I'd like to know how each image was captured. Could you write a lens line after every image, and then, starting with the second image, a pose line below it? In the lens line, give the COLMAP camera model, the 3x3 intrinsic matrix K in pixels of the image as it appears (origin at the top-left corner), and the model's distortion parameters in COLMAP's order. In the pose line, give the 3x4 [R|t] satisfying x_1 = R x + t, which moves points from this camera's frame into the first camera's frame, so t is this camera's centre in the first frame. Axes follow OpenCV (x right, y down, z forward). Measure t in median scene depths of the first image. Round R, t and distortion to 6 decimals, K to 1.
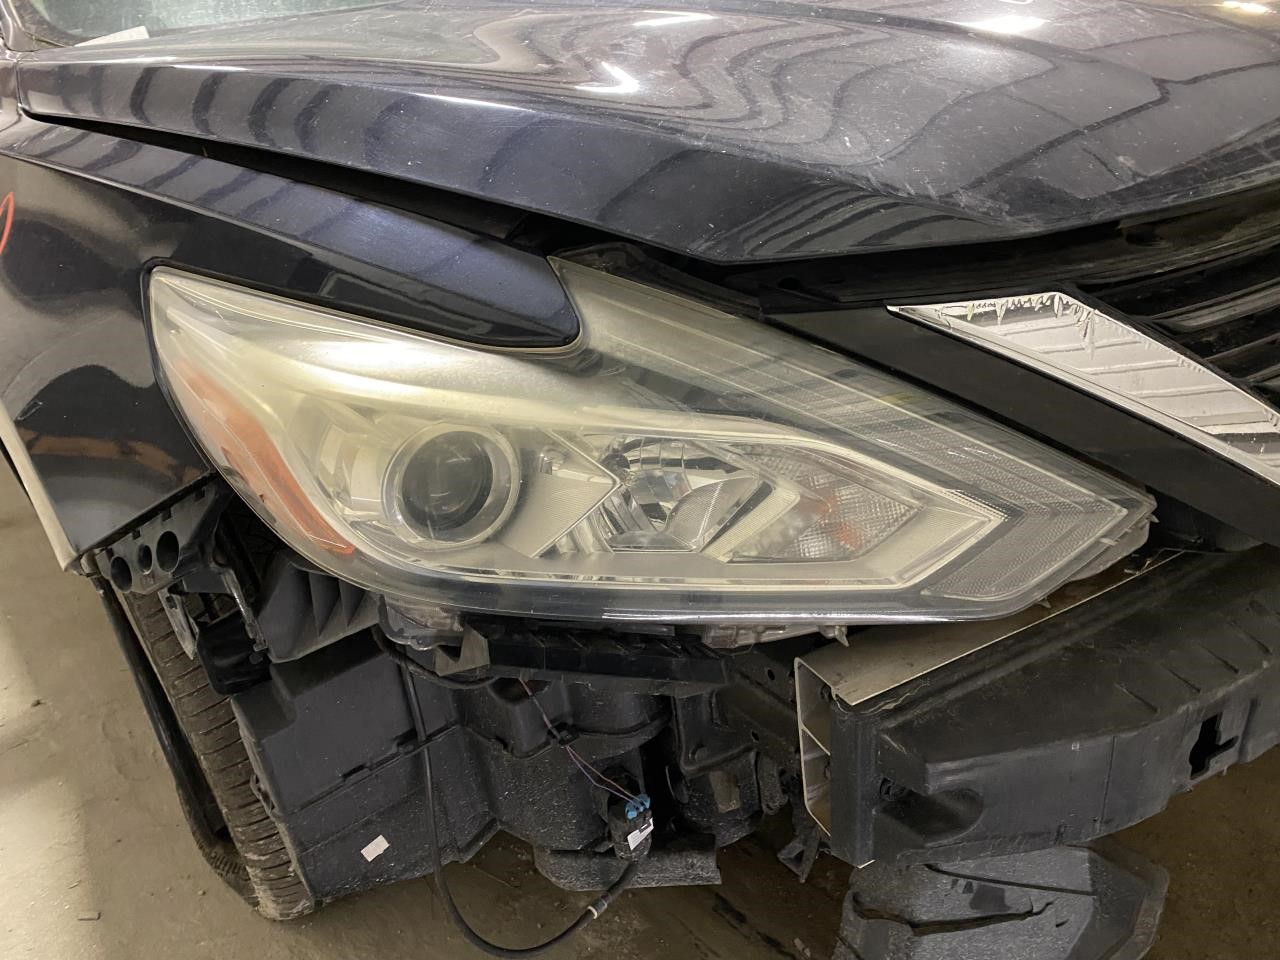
lens RADIAL K [[976.7, 0, 631.8], [0, 976.7, 473.1], [0, 0, 1]] dist [0.014871, 0.001587]
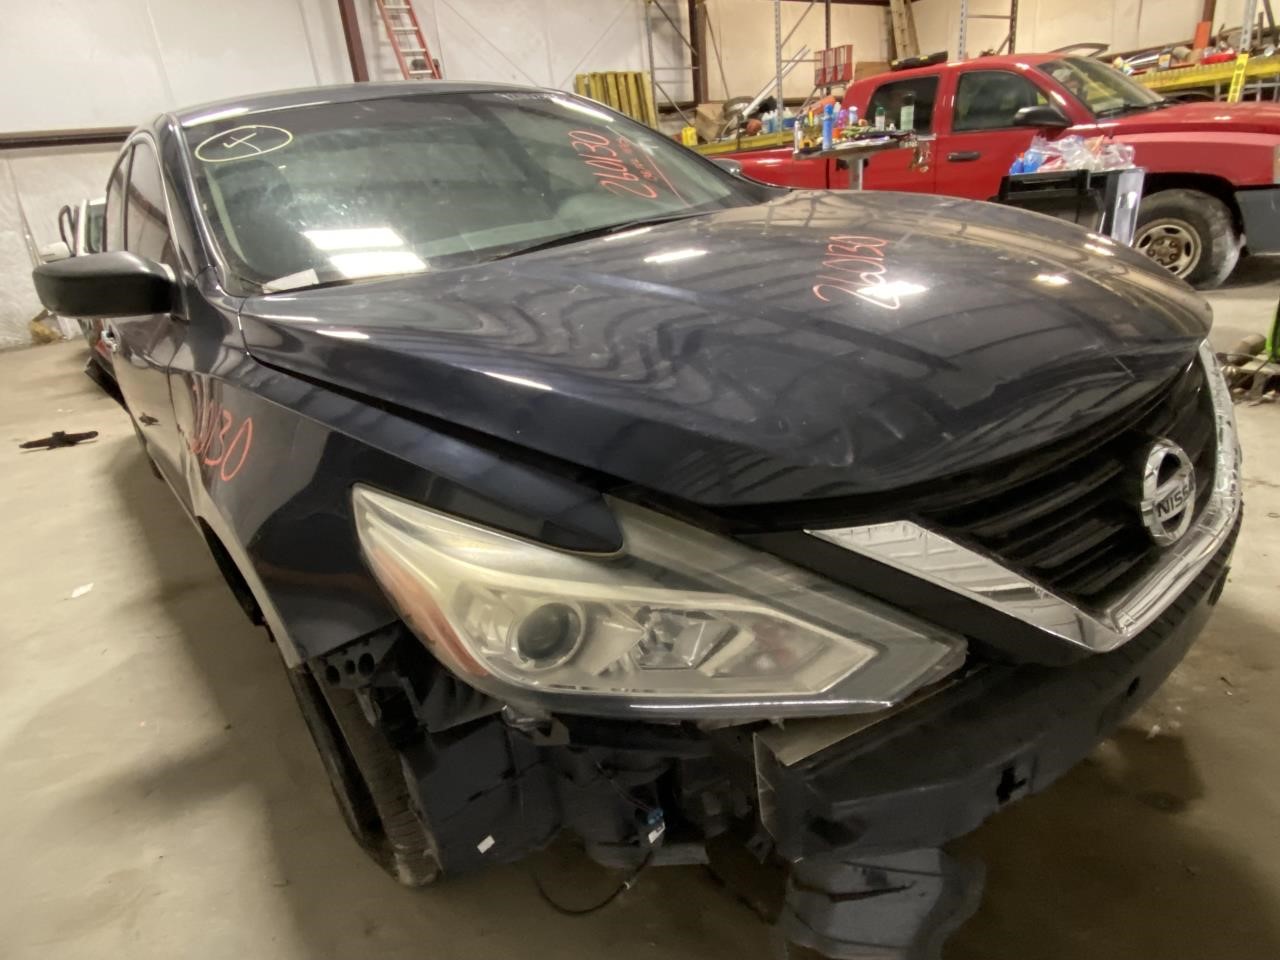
lens RADIAL K [[769.1, 0, 633.8], [0, 769.1, 482.3], [0, 0, 1]] dist [0.024389, -0.001697]
pose [[0.999980, -0.006349, 0.000816, -0.029719], [0.006368, 0.999661, -0.025228, -0.186619], [-0.000656, 0.025233, 0.999681, -0.284267]]
